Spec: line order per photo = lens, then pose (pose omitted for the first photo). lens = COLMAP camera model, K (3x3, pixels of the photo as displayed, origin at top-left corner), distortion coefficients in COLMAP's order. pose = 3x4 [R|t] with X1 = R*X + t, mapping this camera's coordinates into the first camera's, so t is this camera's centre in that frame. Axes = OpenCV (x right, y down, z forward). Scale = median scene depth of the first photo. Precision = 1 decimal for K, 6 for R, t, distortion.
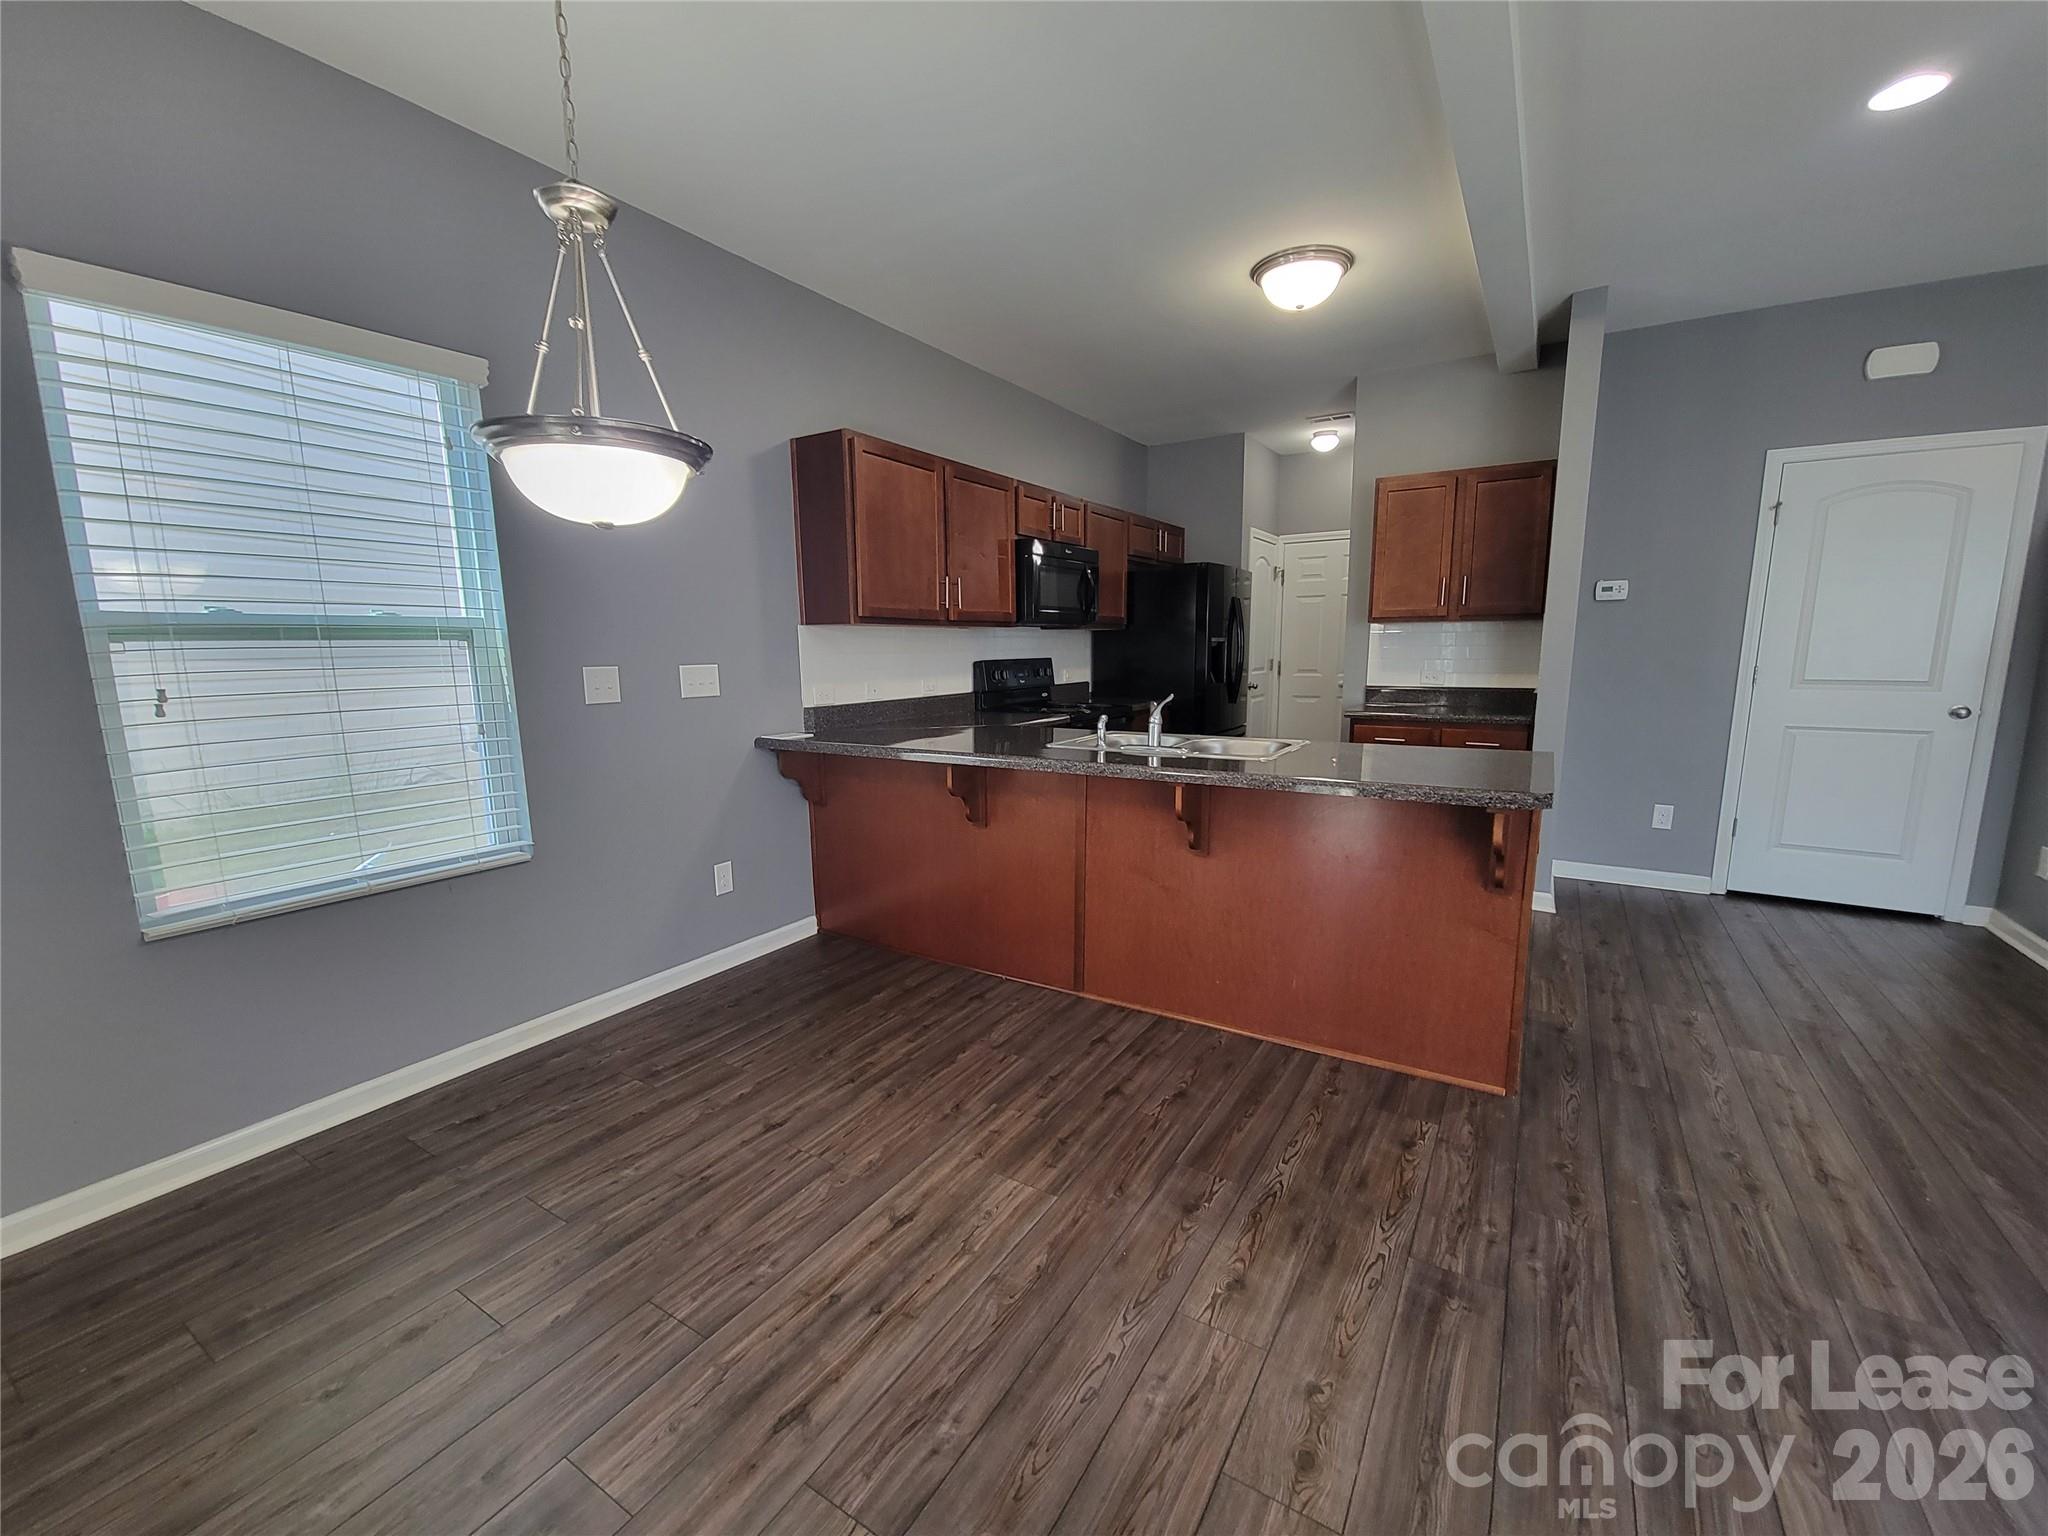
lens RADIAL K [[849.8, 0, 1019.0], [0, 849.8, 771.9], [0, 0, 1]] dist [0.001883, -0.001843]
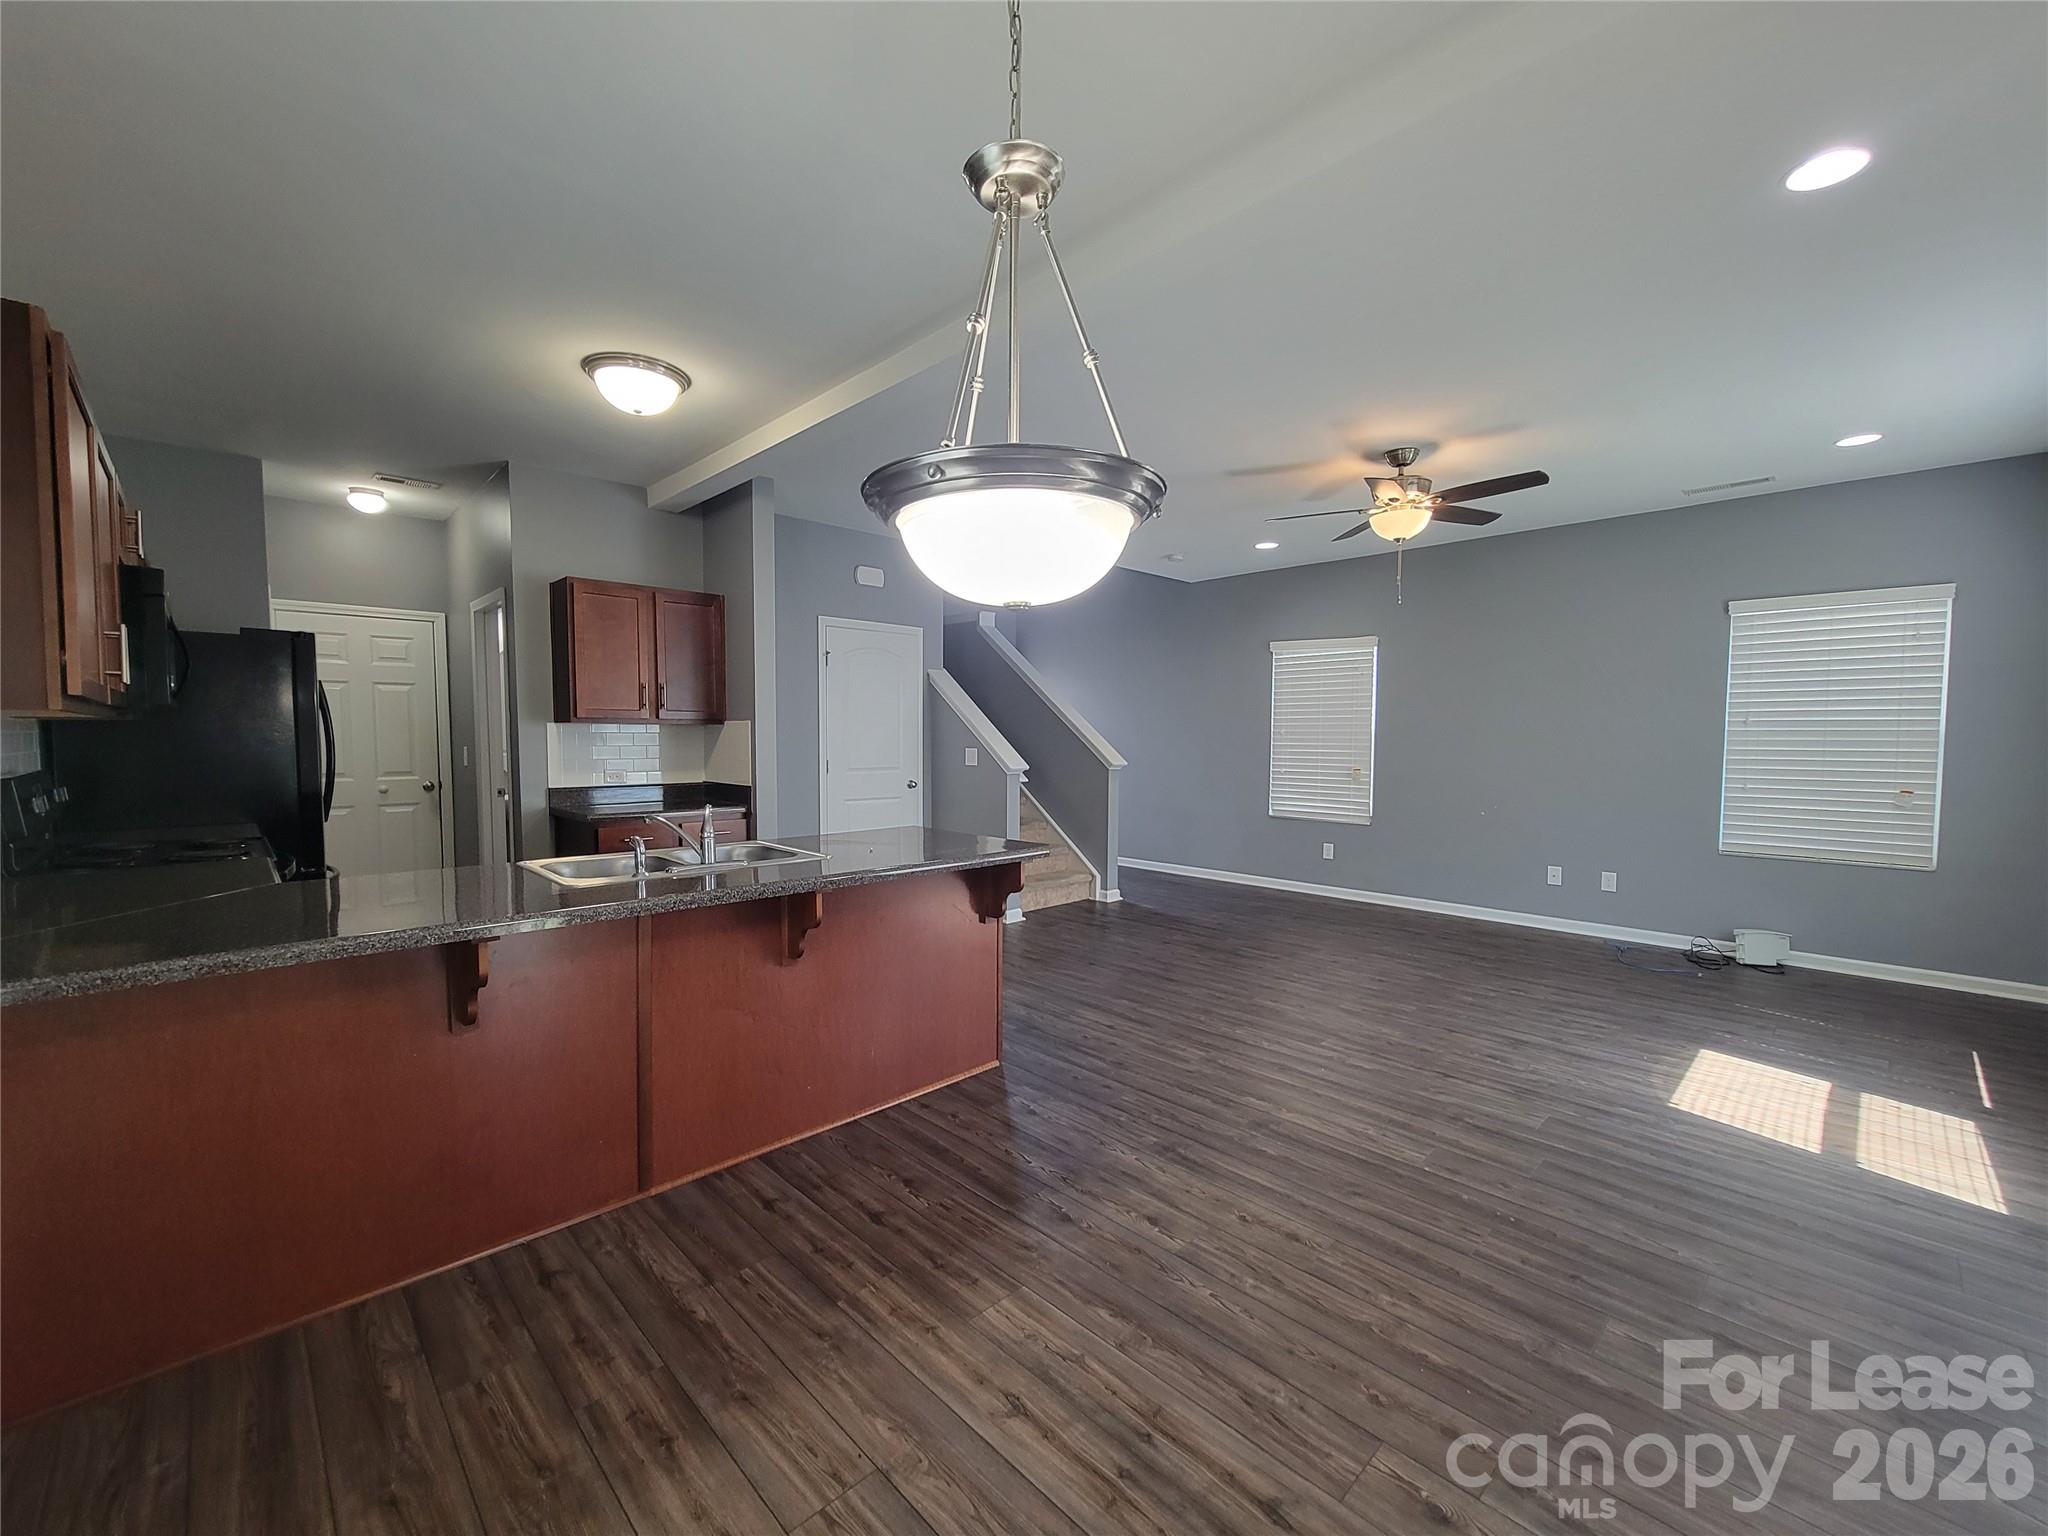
lens RADIAL K [[849.8, 0, 1025.6], [0, 849.8, 773.3], [0, 0, 1]] dist [0.001883, -0.001843]
pose [[0.225707, -0.036086, 0.973527, -0.838995], [0.137484, 0.990492, 0.004840, -0.110825], [-0.964445, 0.132752, 0.228522, 0.603364]]
